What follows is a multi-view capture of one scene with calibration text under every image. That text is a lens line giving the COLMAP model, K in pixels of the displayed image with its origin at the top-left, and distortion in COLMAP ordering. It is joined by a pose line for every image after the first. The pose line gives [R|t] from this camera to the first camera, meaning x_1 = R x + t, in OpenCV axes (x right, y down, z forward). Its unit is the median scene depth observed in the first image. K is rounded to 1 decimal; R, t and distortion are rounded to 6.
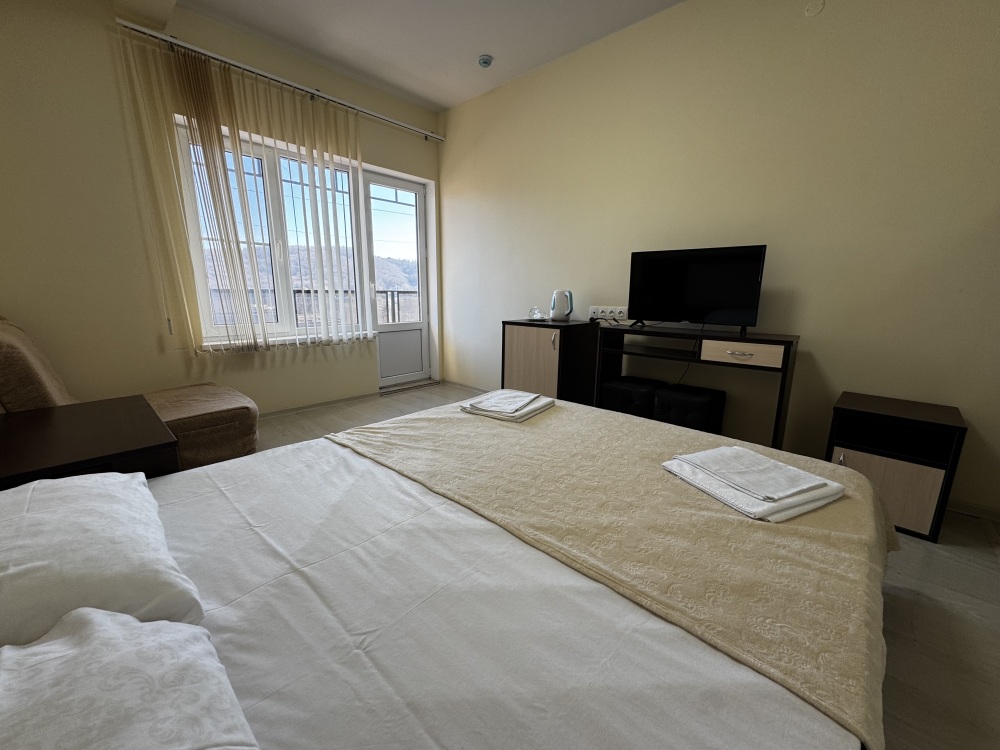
lens RADIAL K [[396.5, 0, 500.0], [0, 396.5, 375.0], [0, 0, 1]] dist [-0.001518, 0.000141]
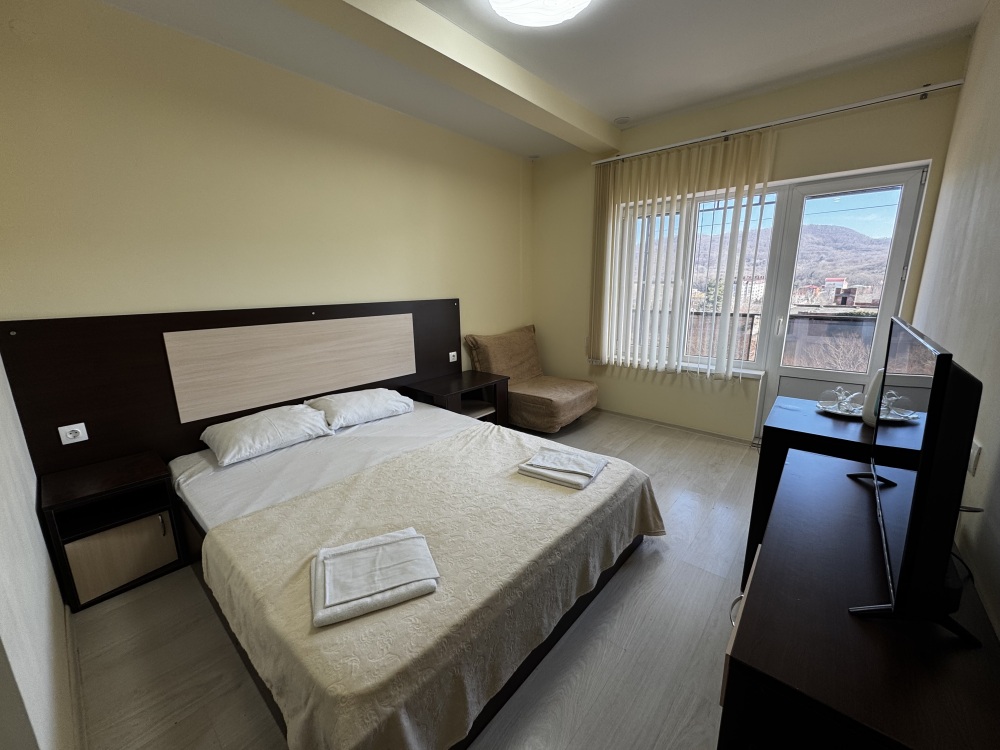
lens RADIAL K [[396.5, 0, 500.0], [0, 396.5, 375.0], [0, 0, 1]] dist [-0.001518, 0.000141]
pose [[0.025394, 0.212418, -0.976849, 1.305775], [-0.189550, 0.960461, 0.203927, -0.441612], [0.981543, 0.179983, 0.064653, 0.978204]]
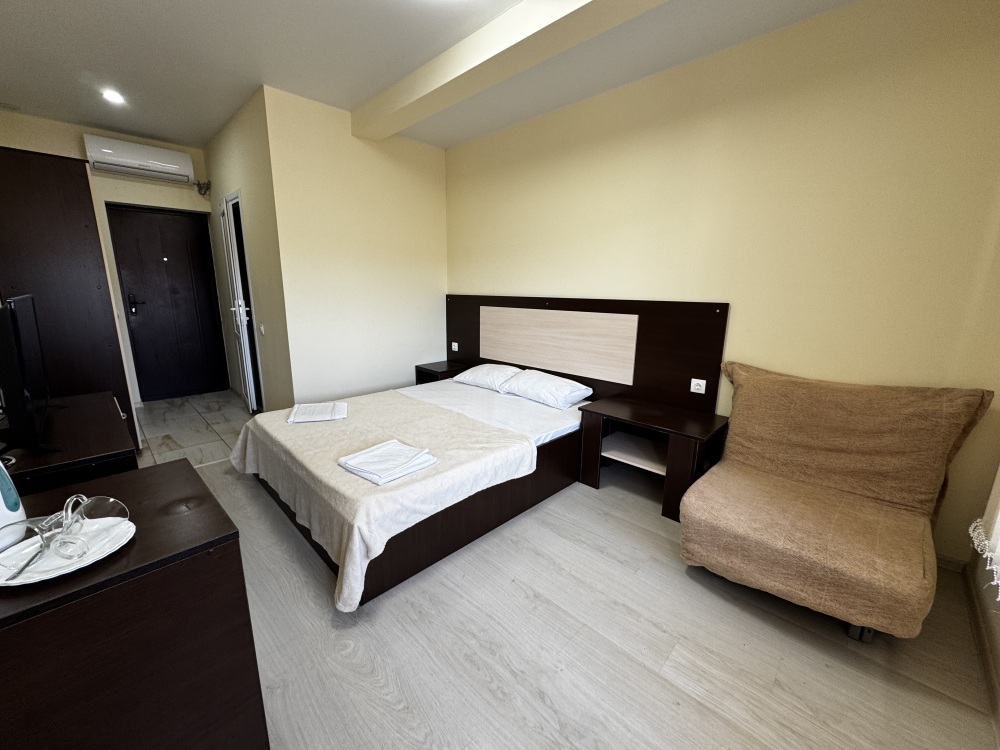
lens RADIAL K [[396.5, 0, 500.0], [0, 396.5, 375.0], [0, 0, 1]] dist [-0.001518, 0.000141]
pose [[-0.999136, -0.031412, 0.027208, -0.376016], [-0.017575, 0.912681, 0.408294, -0.725447], [-0.037658, 0.407463, -0.912445, 2.440498]]
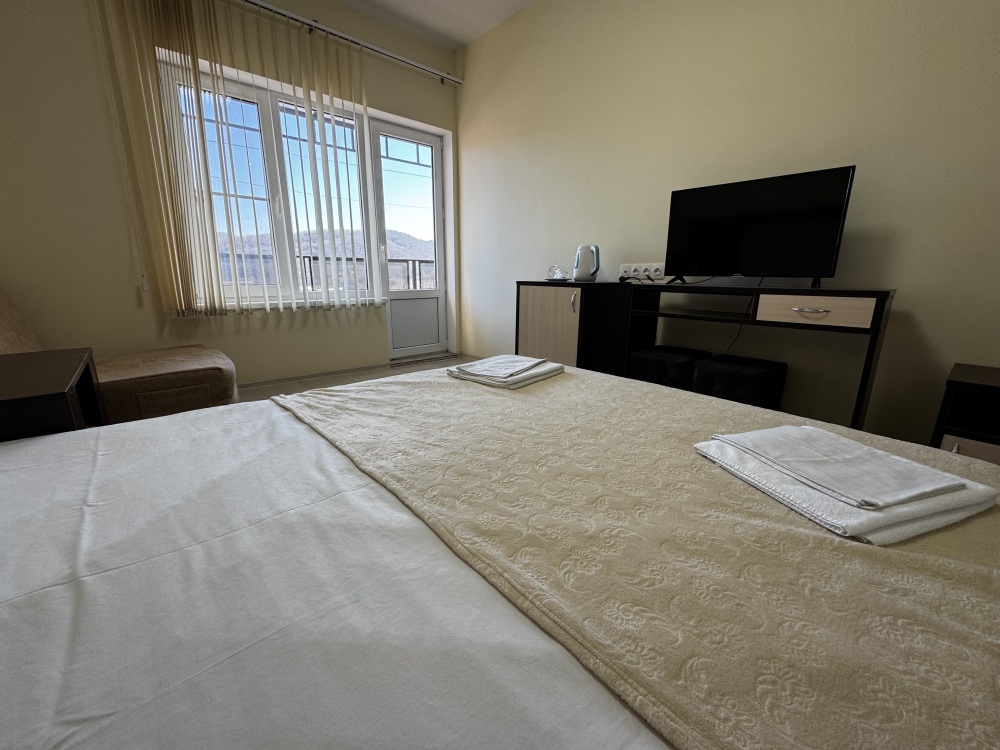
lens RADIAL K [[396.5, 0, 500.0], [0, 396.5, 375.0], [0, 0, 1]] dist [-0.001518, 0.000141]
pose [[0.995030, 0.022184, -0.097075, 0.118095], [-0.018166, 0.998949, 0.042081, 0.068332], [0.097907, -0.040108, 0.994387, 0.244291]]
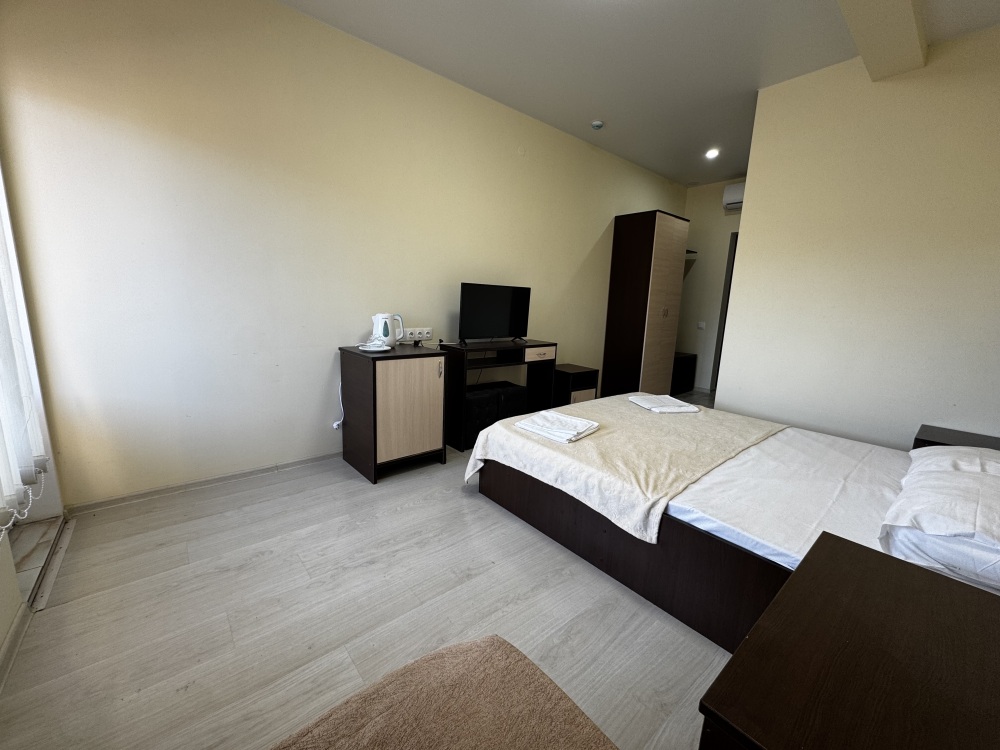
lens RADIAL K [[396.5, 0, 500.0], [0, 396.5, 375.0], [0, 0, 1]] dist [-0.001518, 0.000141]
pose [[0.125293, -0.191855, 0.973393, -1.452699], [0.166248, 0.971311, 0.170045, -0.388171], [-0.978092, 0.140520, 0.153594, 1.294040]]
